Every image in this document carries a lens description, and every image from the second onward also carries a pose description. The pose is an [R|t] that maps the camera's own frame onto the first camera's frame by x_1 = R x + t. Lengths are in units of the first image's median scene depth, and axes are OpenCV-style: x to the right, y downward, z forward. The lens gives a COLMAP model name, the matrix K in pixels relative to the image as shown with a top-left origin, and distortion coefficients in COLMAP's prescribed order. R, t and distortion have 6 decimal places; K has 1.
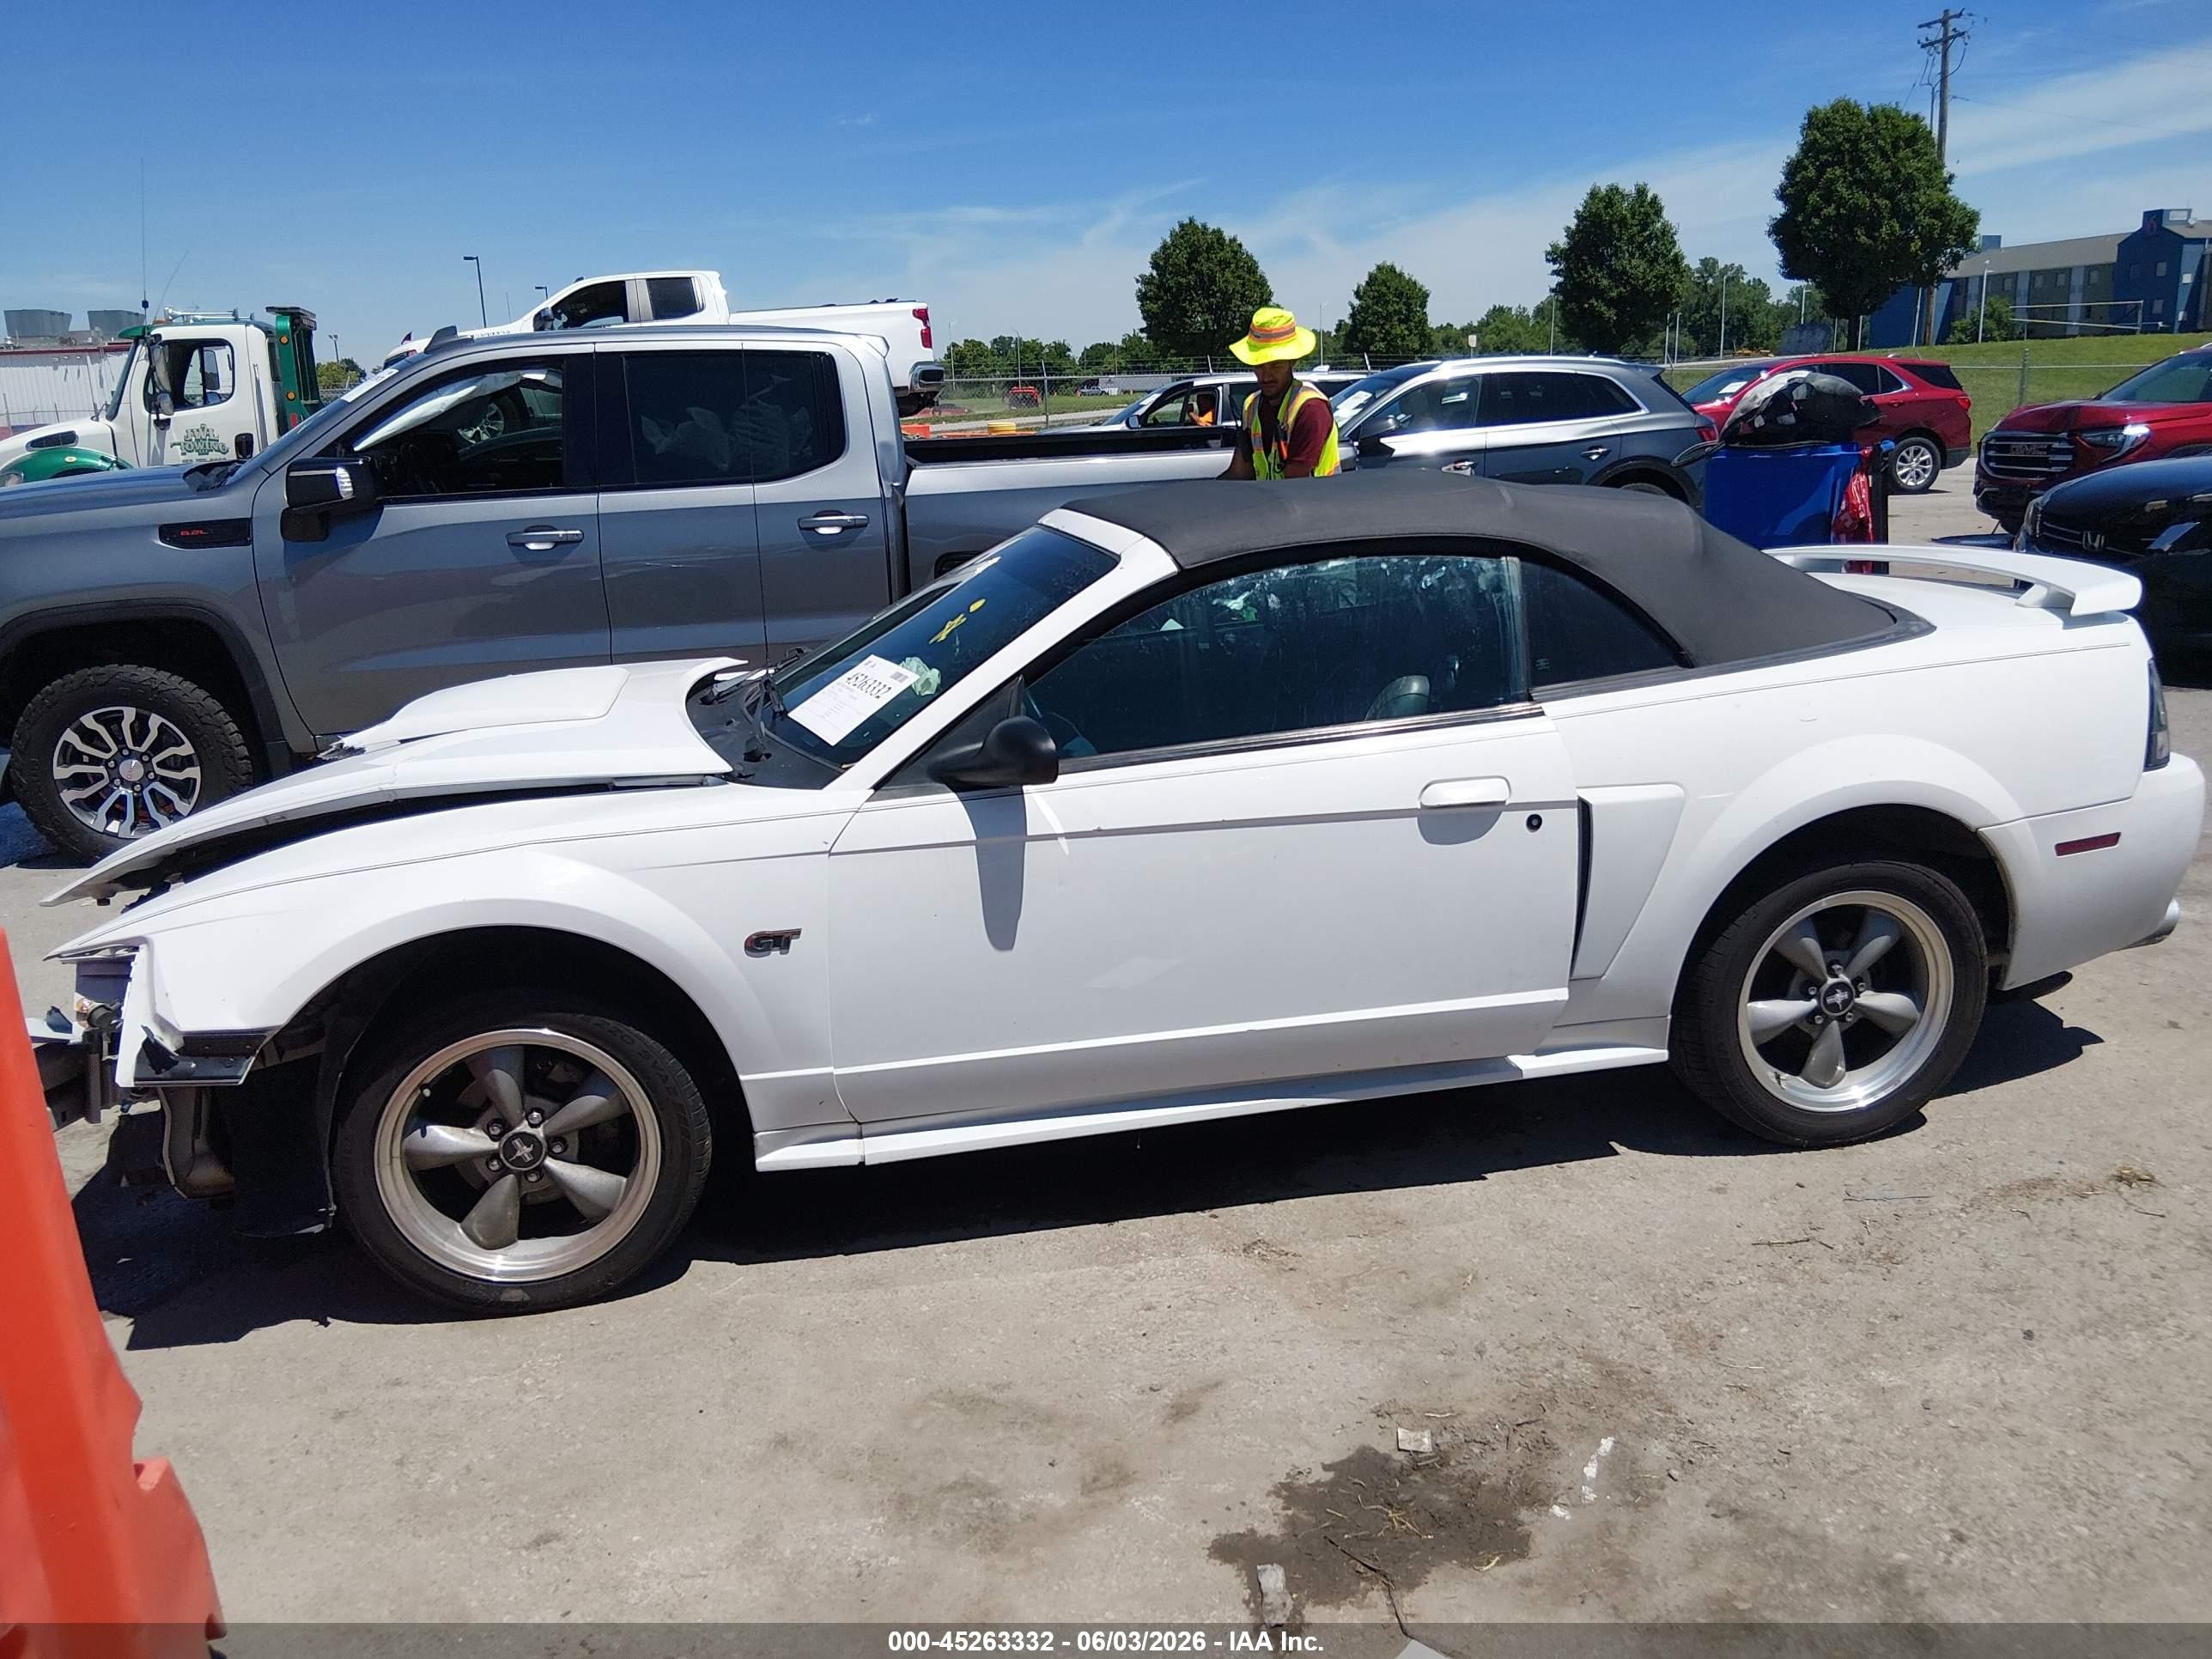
lens RADIAL K [[1661.6, 0, 1106.0], [0, 1661.6, 829.5], [0, 0, 1]] dist [0.073185, -0.127826]
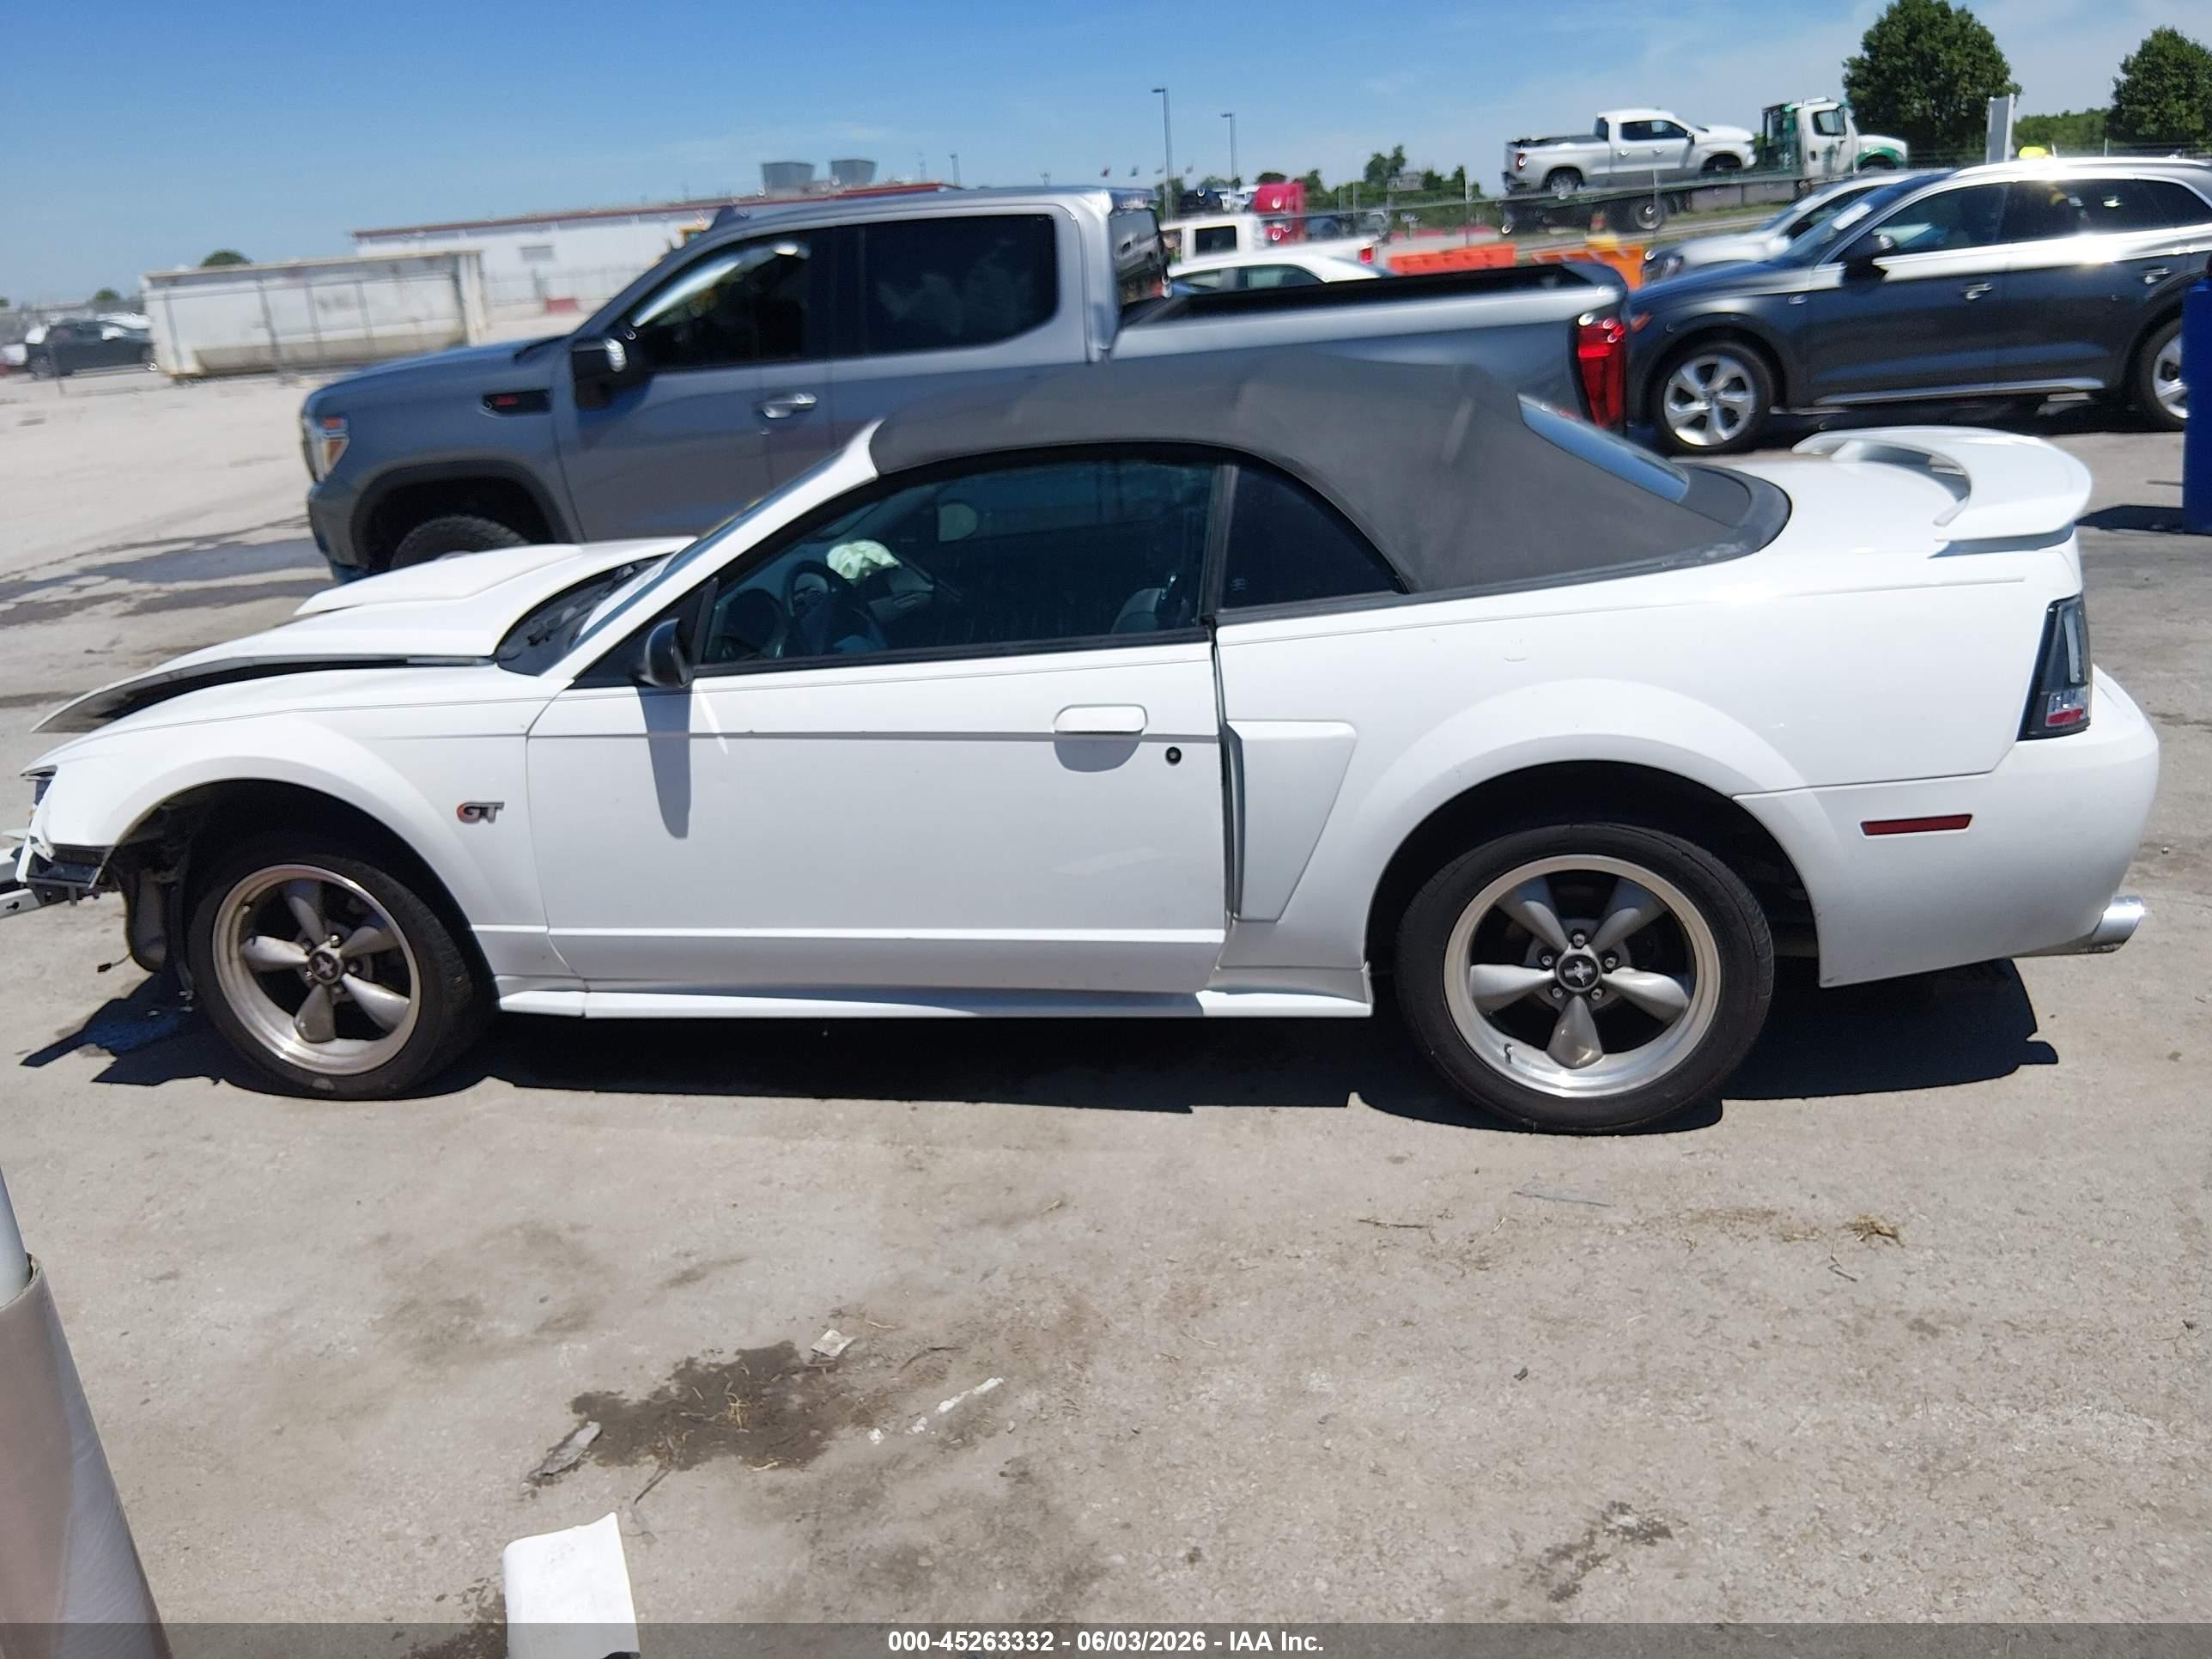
lens RADIAL K [[1666.2, 0, 1117.9], [0, 1666.2, 837.3], [0, 0, 1]] dist [0.104986, -0.182905]
pose [[0.926946, 0.092276, -0.363671, 0.573851], [-0.054510, 0.992122, 0.112798, -0.062528], [0.371215, -0.084734, 0.924673, 0.101227]]
